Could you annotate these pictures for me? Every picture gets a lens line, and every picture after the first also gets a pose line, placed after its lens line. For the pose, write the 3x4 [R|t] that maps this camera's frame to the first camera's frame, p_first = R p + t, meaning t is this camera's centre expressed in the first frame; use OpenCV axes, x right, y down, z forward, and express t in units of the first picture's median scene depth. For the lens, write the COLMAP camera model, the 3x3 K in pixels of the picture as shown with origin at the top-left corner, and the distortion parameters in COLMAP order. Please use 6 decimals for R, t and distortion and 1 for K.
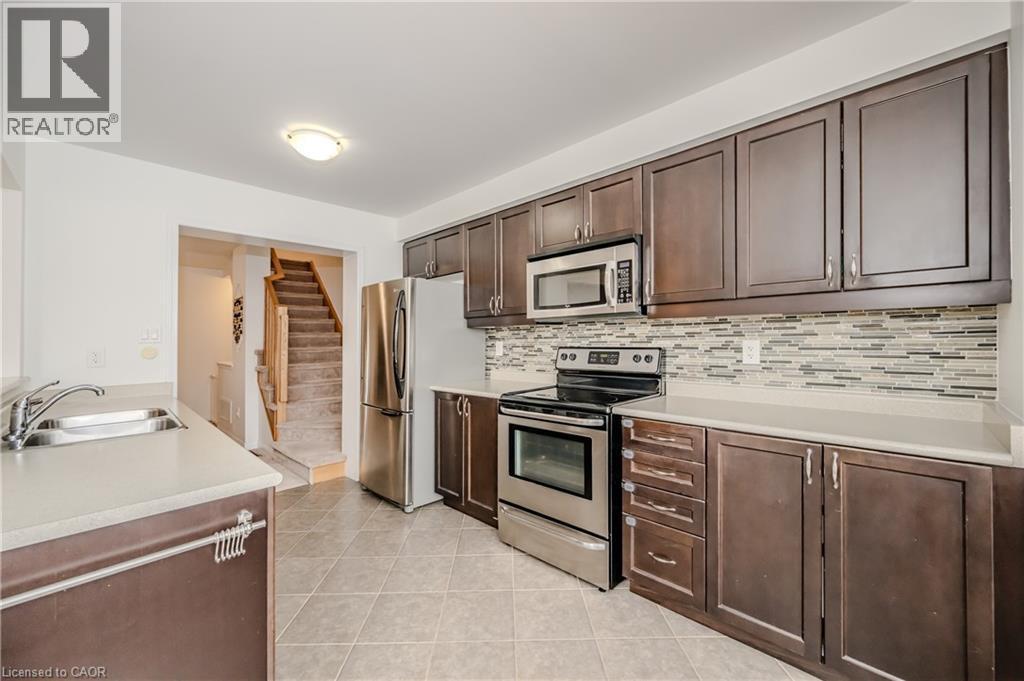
lens RADIAL K [[404.2, 0, 511.1], [0, 404.2, 334.9], [0, 0, 1]] dist [0.001633, -0.000090]
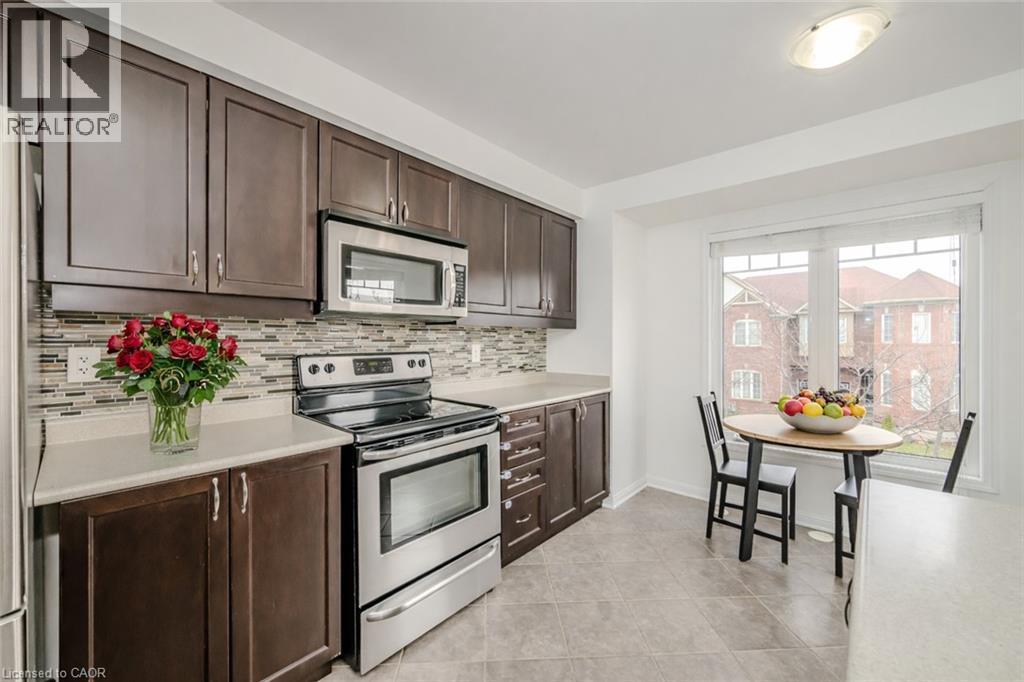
lens RADIAL K [[404.2, 0, 512.4], [0, 404.2, 345.3], [0, 0, 1]] dist [0.001633, -0.000090]
pose [[-0.035230, 0.000668, 0.999379, -0.641137], [-0.008911, 0.999960, -0.000983, 0.013879], [-0.999340, -0.008941, -0.035222, 0.799941]]
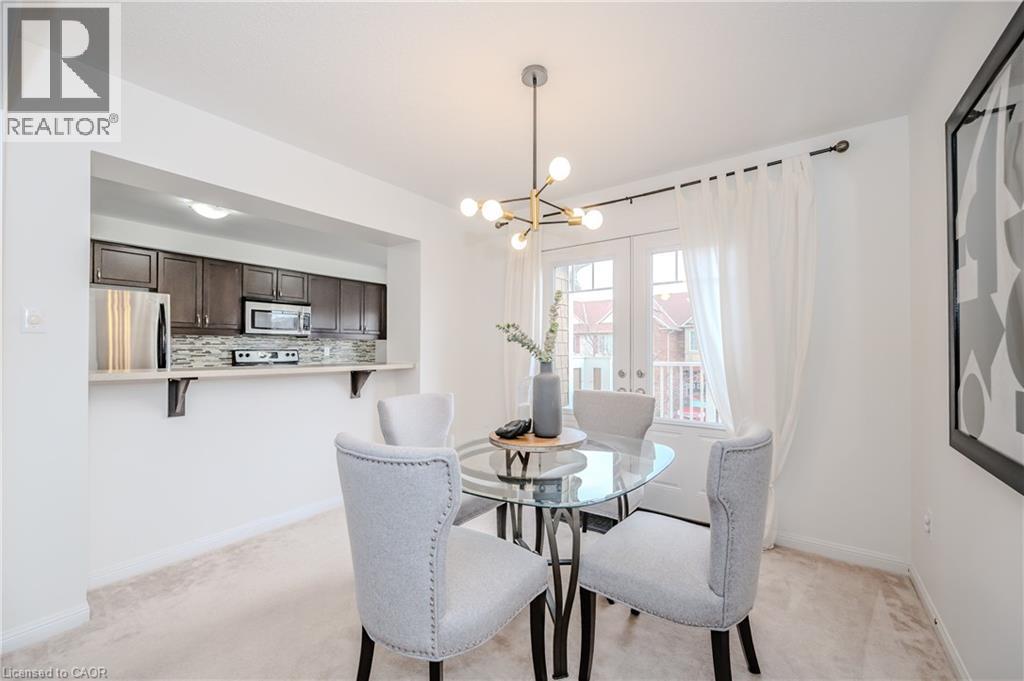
lens RADIAL K [[404.2, 0, 513.6], [0, 404.2, 349.1], [0, 0, 1]] dist [0.001633, -0.000090]
pose [[-0.141899, 0.016188, 0.989749, -2.005472], [-0.006978, 0.999825, -0.017354, 0.056608], [-0.989856, -0.009369, -0.141762, 0.110548]]
